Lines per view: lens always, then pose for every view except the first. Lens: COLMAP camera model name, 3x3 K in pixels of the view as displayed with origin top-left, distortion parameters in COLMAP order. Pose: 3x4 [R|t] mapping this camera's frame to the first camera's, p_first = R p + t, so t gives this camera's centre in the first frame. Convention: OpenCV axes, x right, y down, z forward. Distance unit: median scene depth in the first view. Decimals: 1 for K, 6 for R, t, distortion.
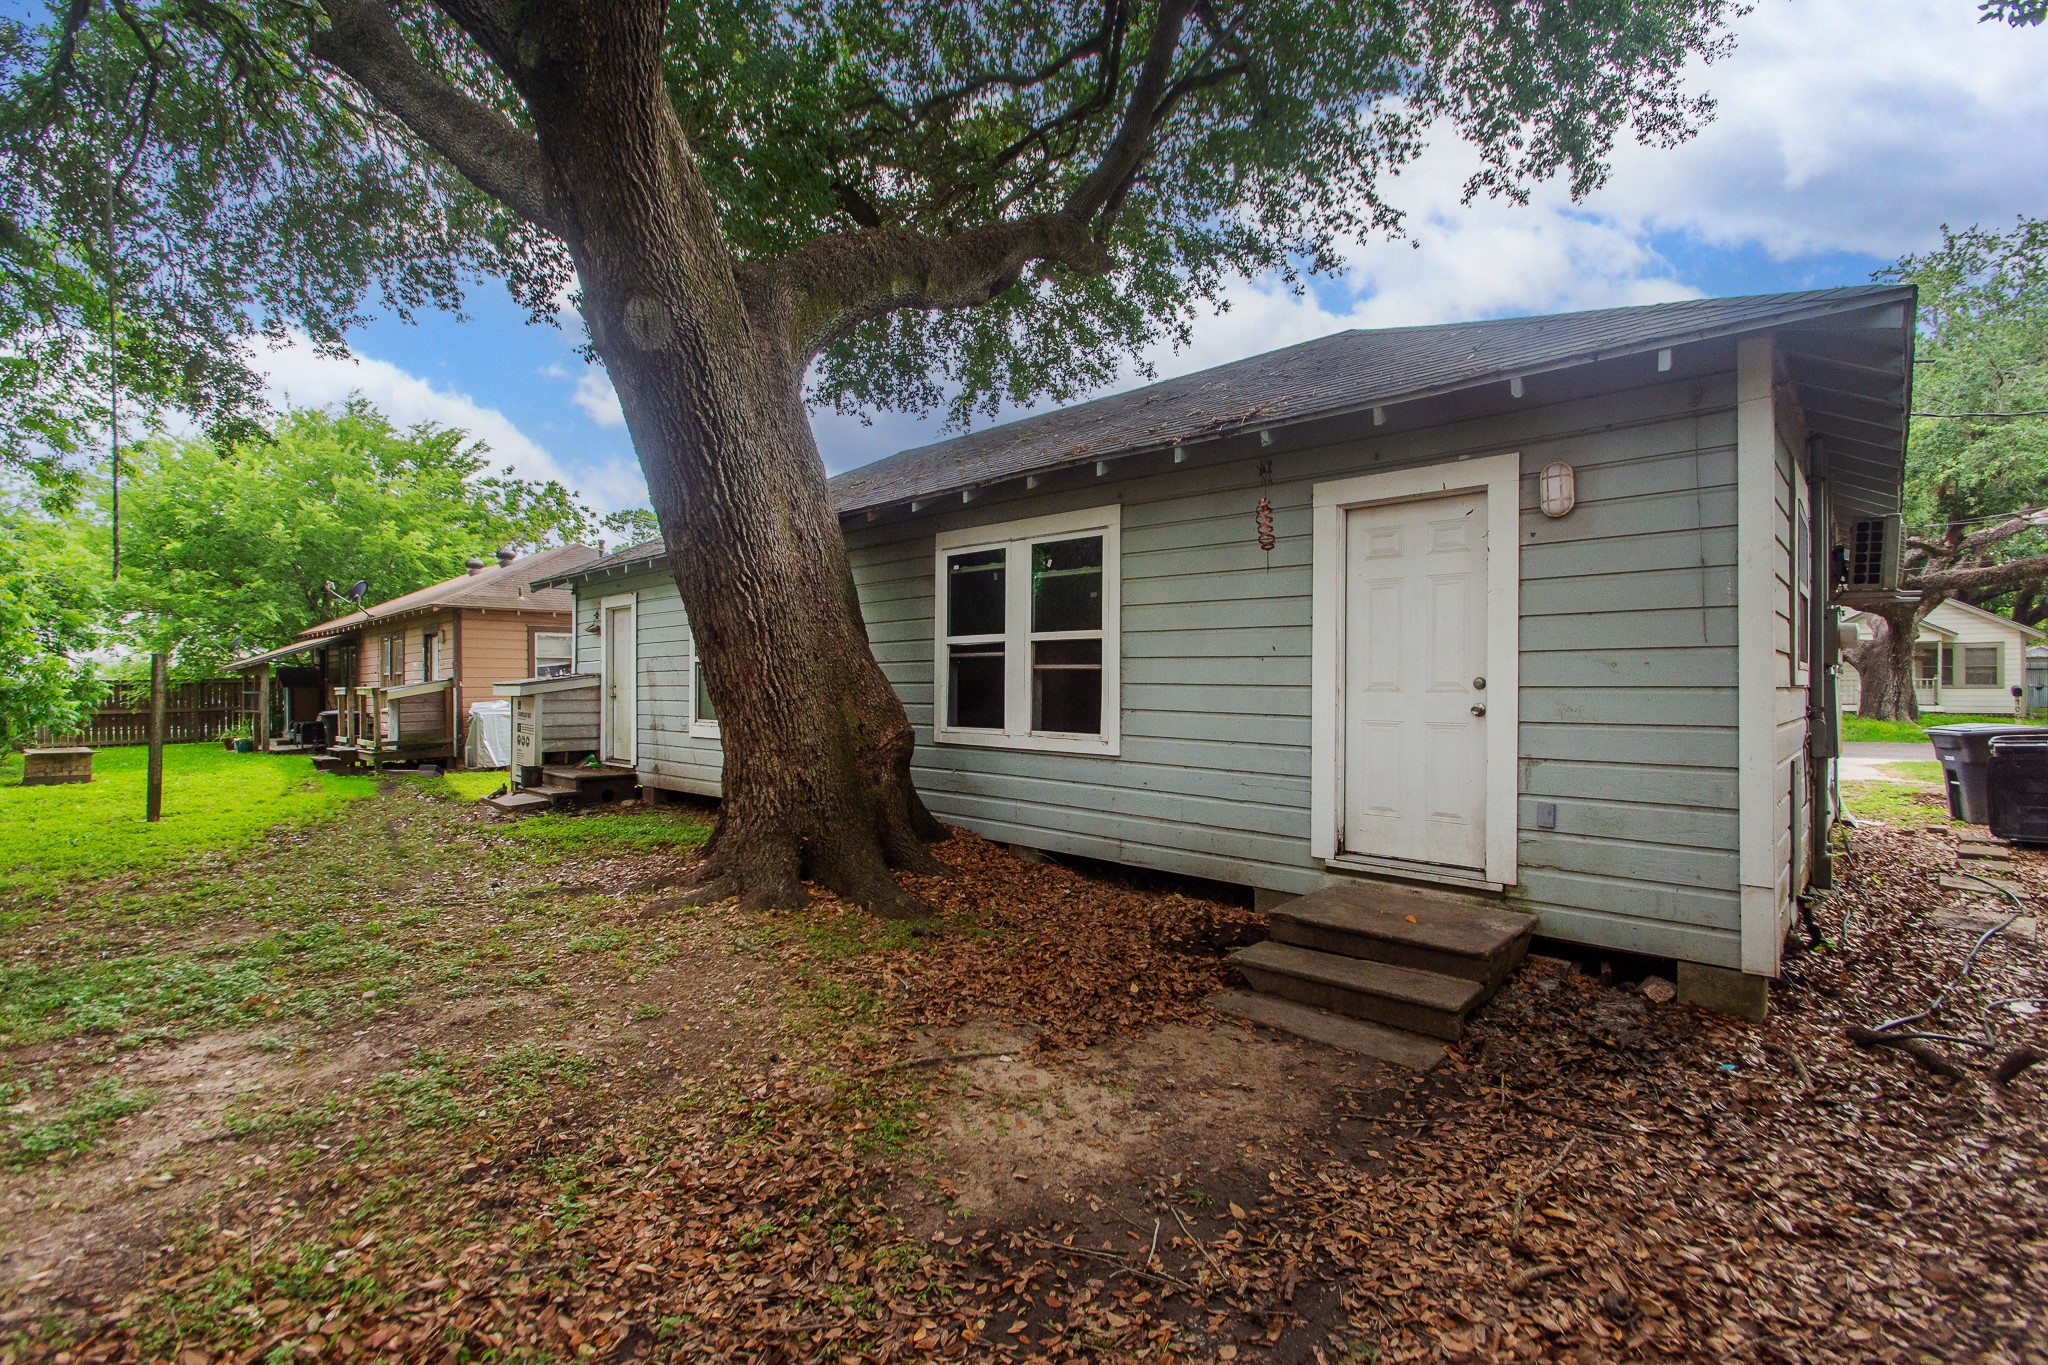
lens RADIAL K [[939.6, 0, 1028.0], [0, 939.6, 689.2], [0, 0, 1]] dist [0.000482, -0.001239]
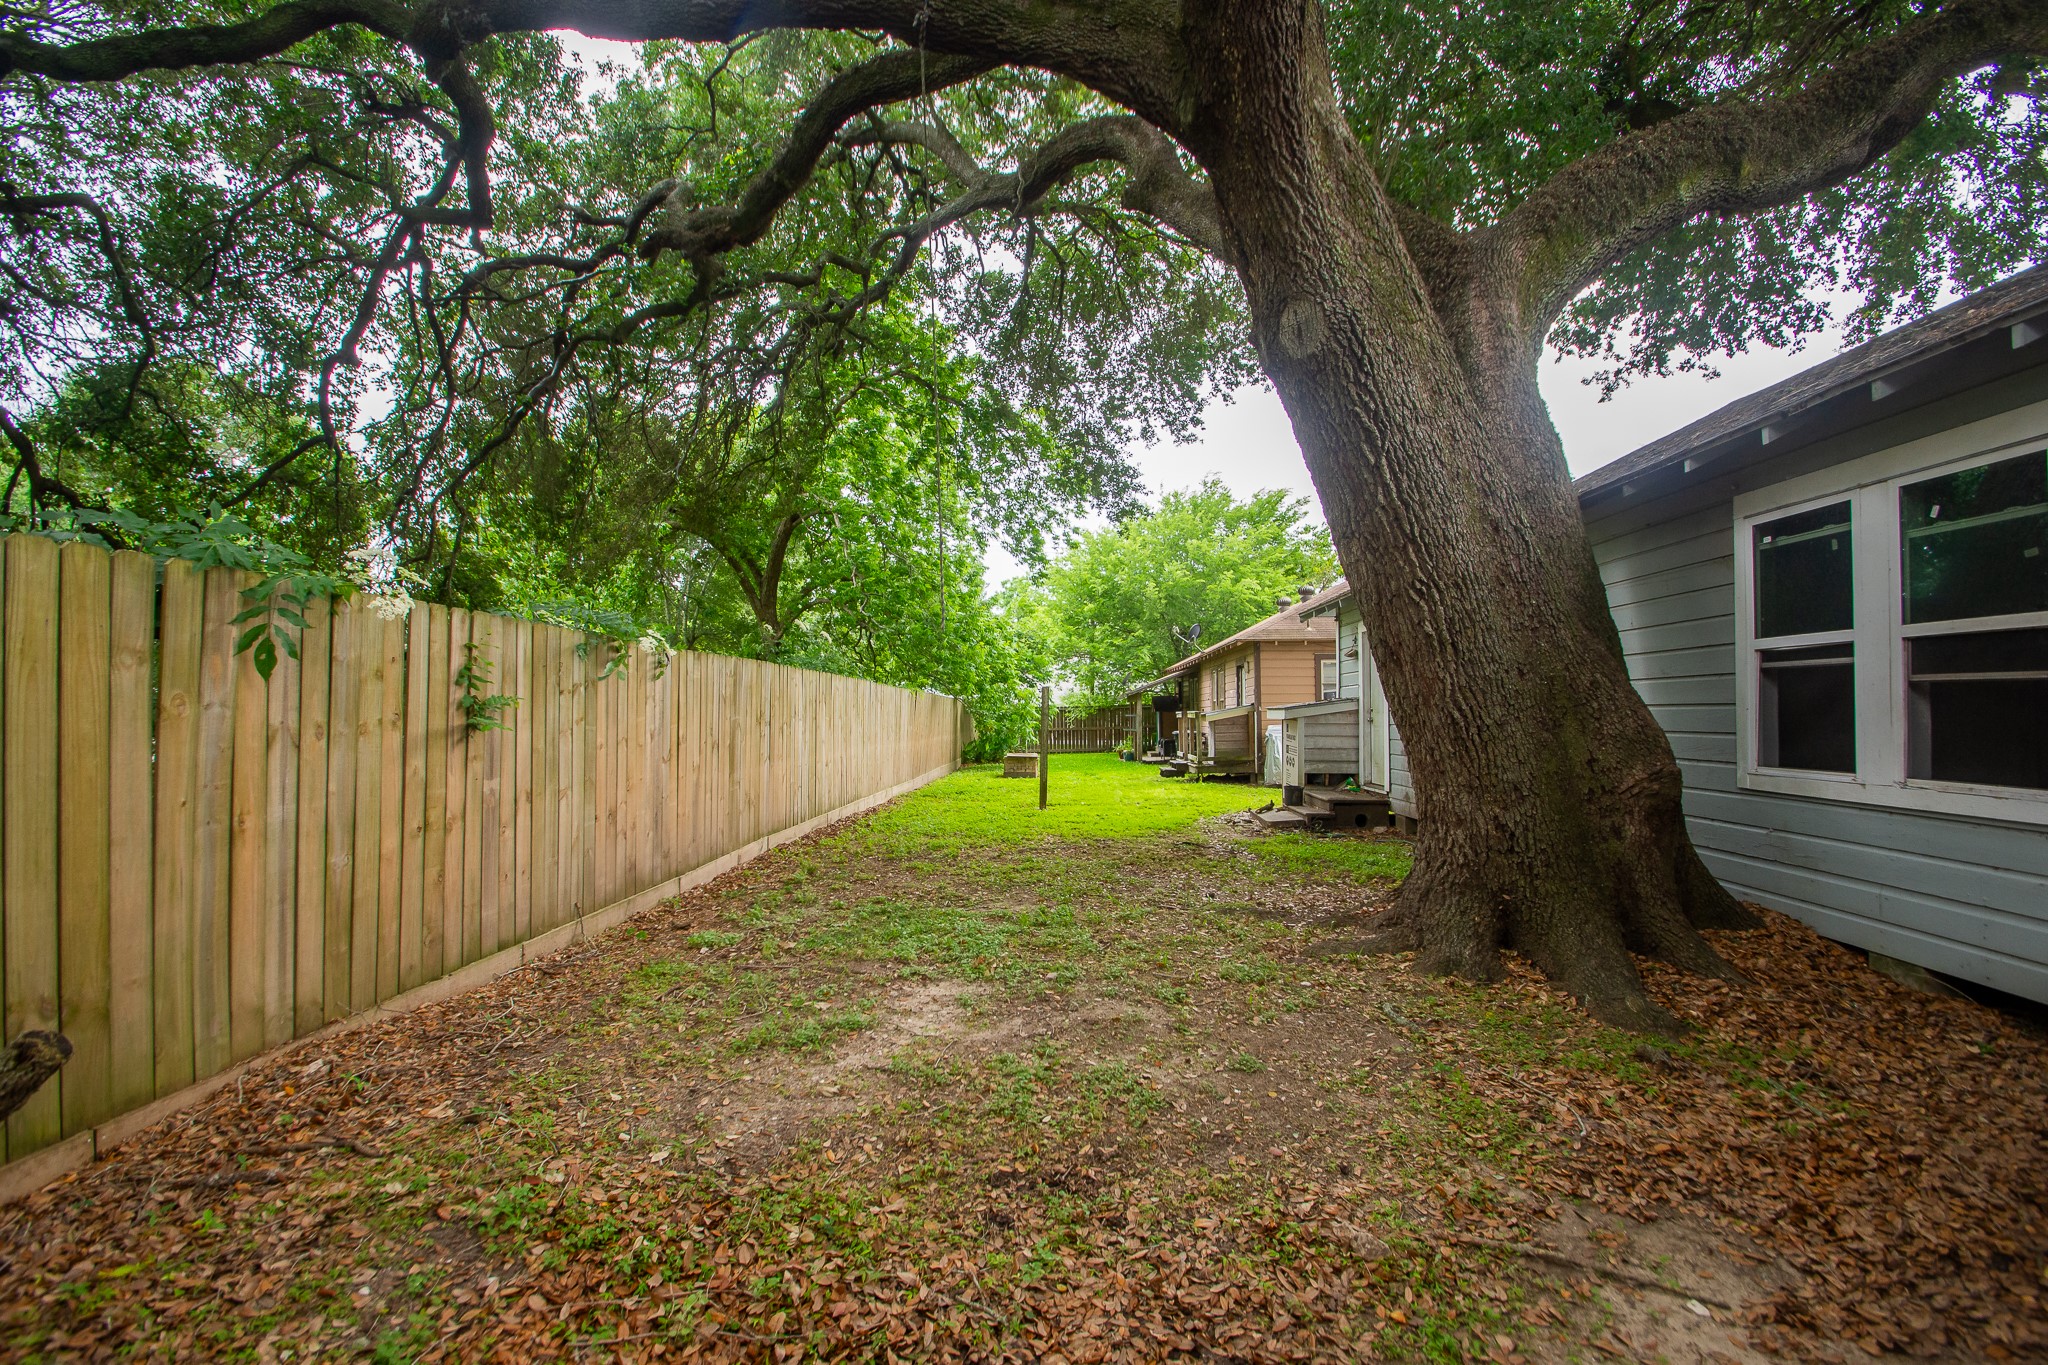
lens RADIAL K [[904.2, 0, 1022.4], [0, 904.2, 689.7], [0, 0, 1]] dist [0.016222, -0.019605]
pose [[0.644538, -0.019123, -0.764333, 0.089627], [-0.001033, 0.999664, -0.025881, 0.000678], [0.764572, 0.017471, 0.644302, 0.161008]]
